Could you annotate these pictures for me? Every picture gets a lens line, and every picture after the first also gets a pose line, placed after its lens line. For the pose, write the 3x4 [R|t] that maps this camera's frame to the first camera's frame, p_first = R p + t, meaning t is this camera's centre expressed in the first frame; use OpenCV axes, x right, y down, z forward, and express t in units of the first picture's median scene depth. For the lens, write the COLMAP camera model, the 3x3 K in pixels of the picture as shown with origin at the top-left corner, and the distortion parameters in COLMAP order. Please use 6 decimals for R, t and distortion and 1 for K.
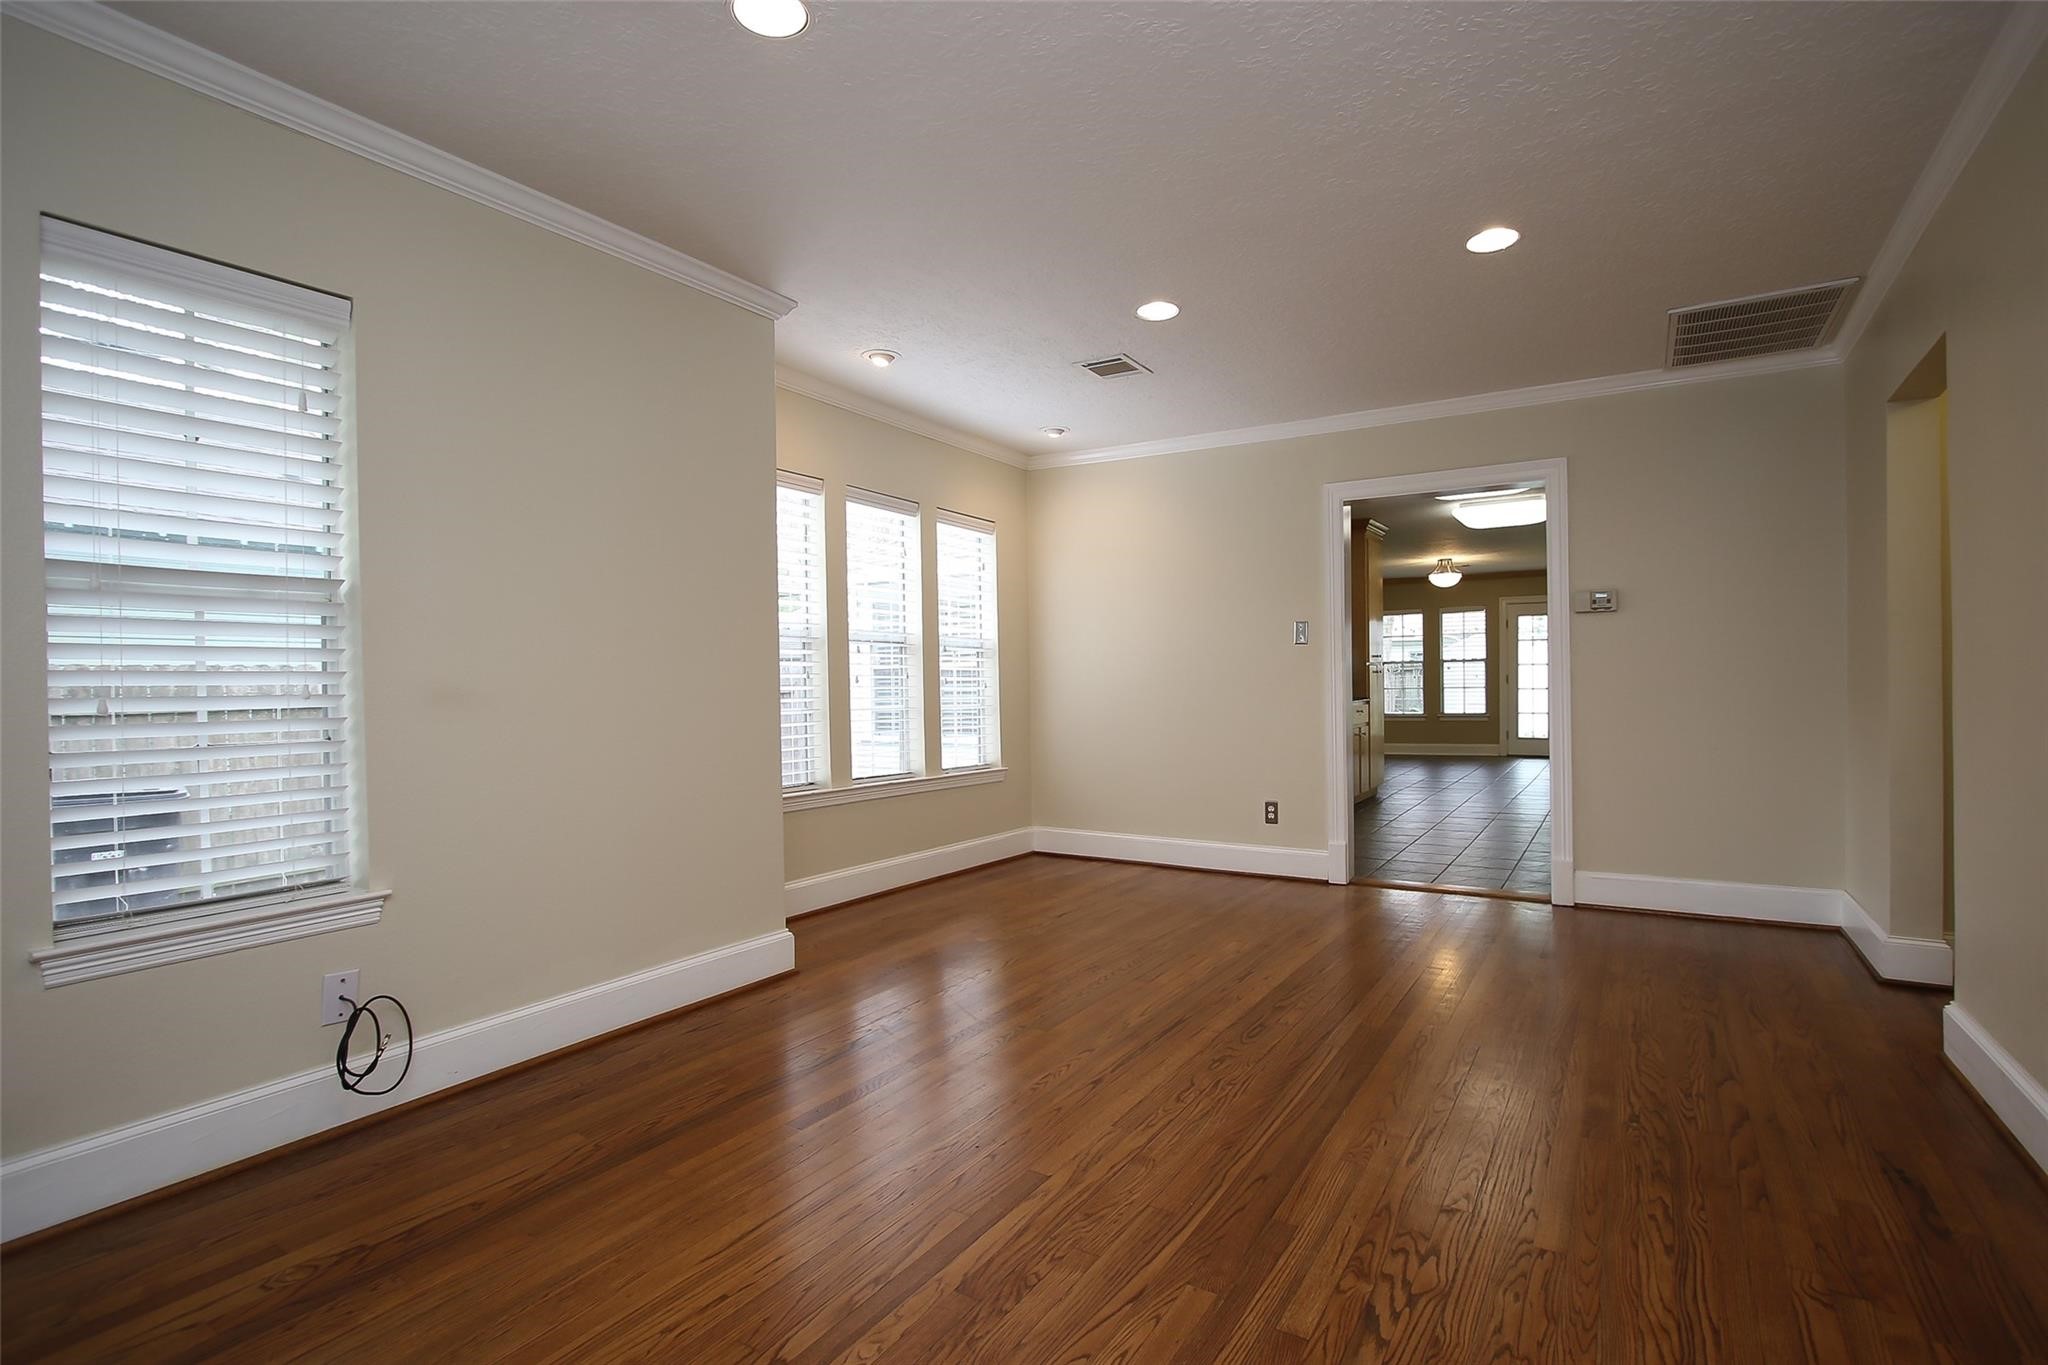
lens RADIAL K [[977.9, 0, 1024.0], [0, 977.9, 682.5], [0, 0, 1]] dist [0.001314, -0.000138]
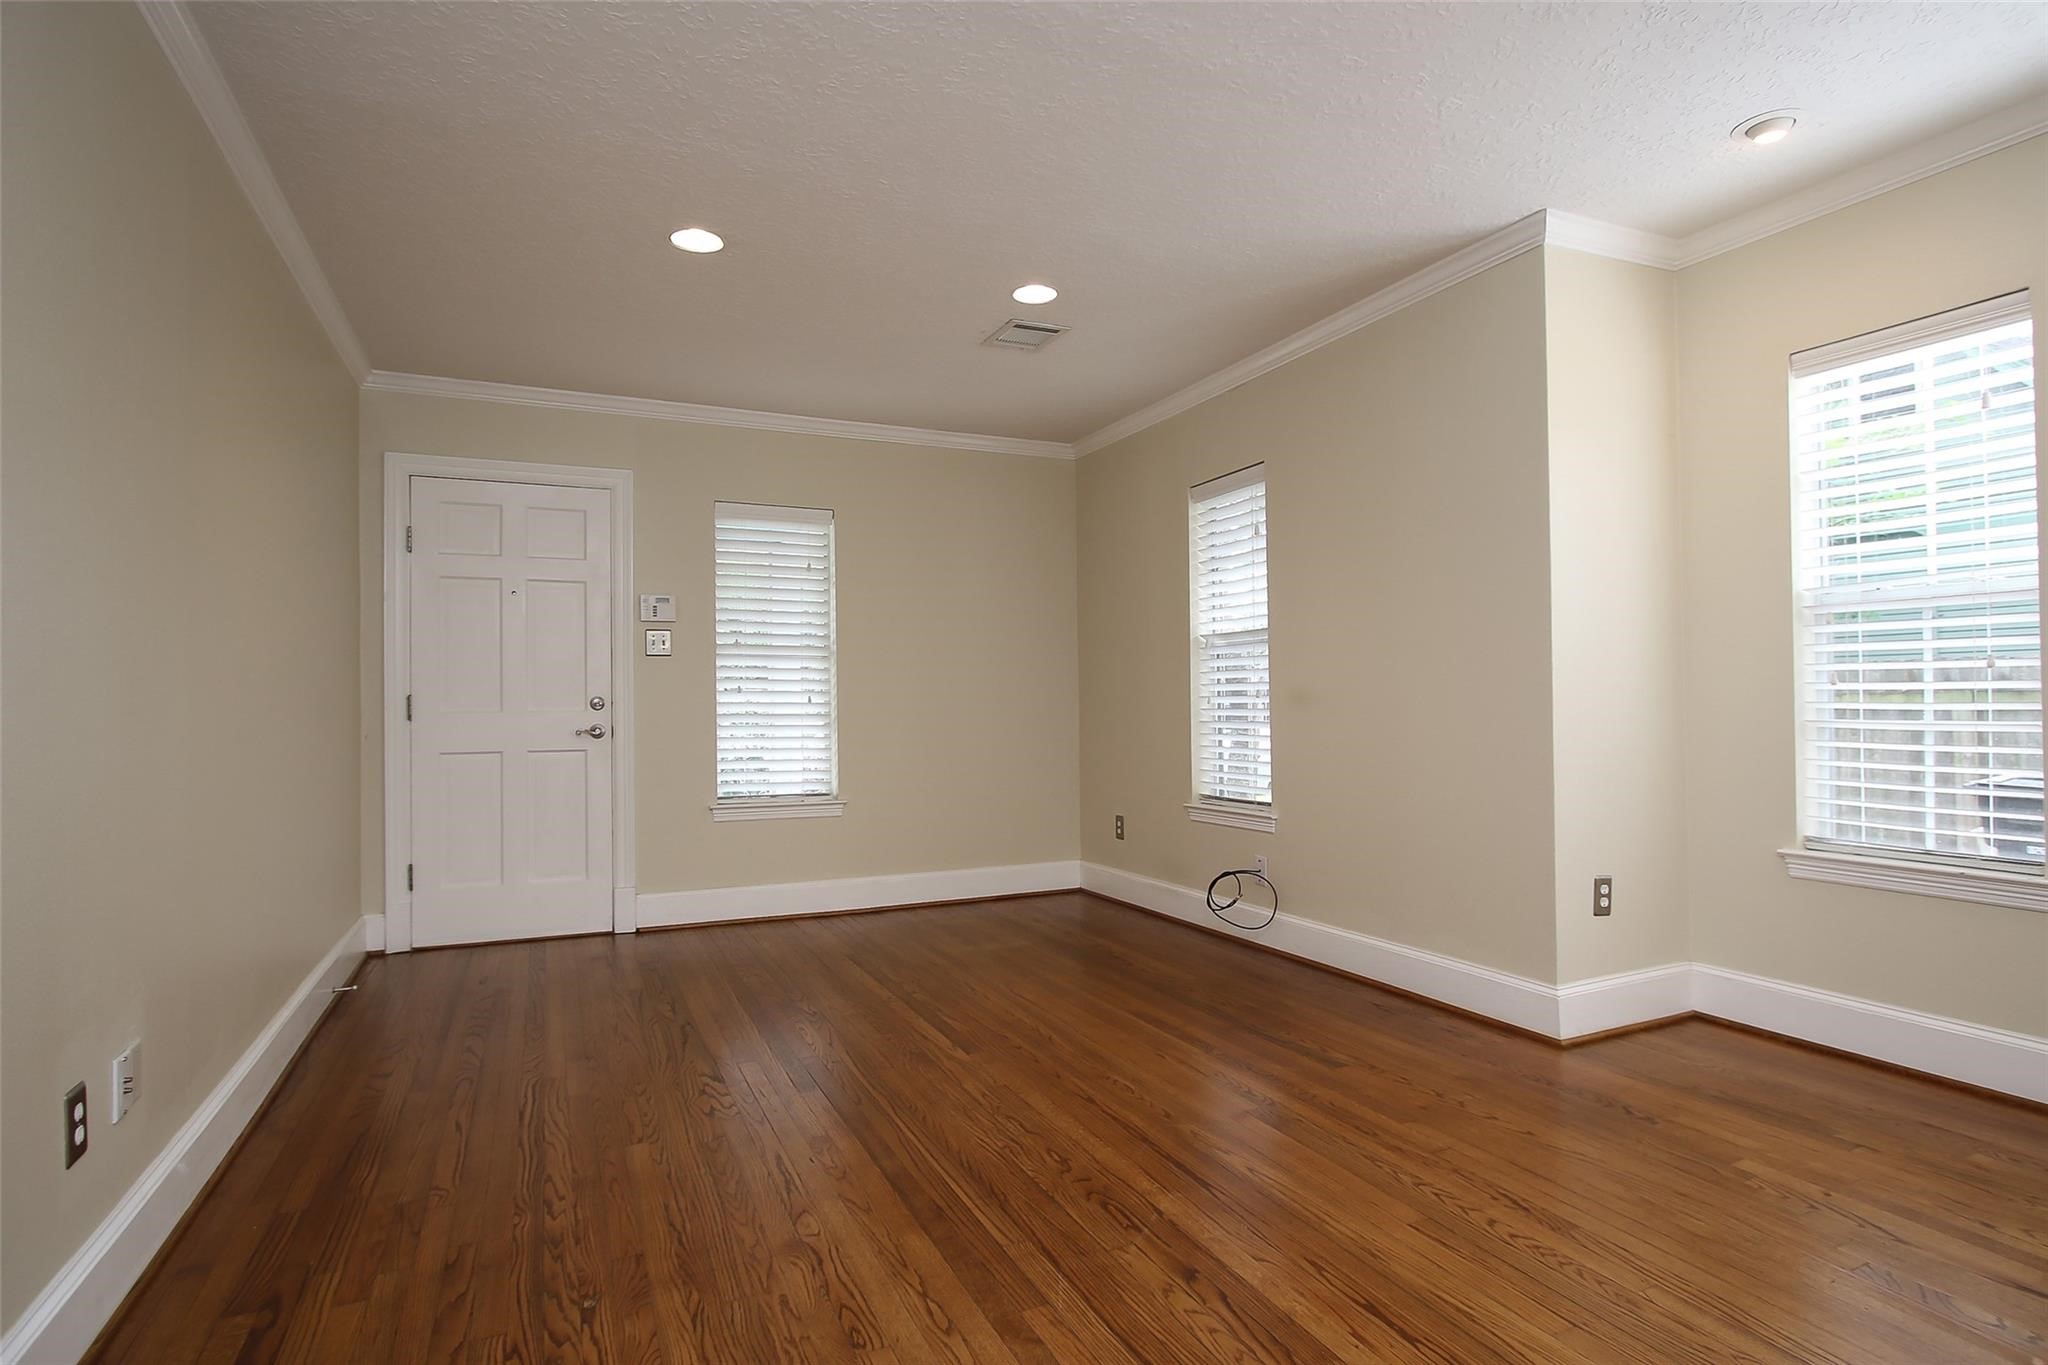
lens RADIAL K [[1010.2, 0, 1025.7], [0, 1010.2, 692.2], [0, 0, 1]] dist [-0.000418, 0.000208]
pose [[-0.532570, 0.007307, -0.846355, 1.083538], [0.019297, 0.999808, -0.003511, 0.004842], [0.846166, -0.018202, -0.532608, 1.686367]]
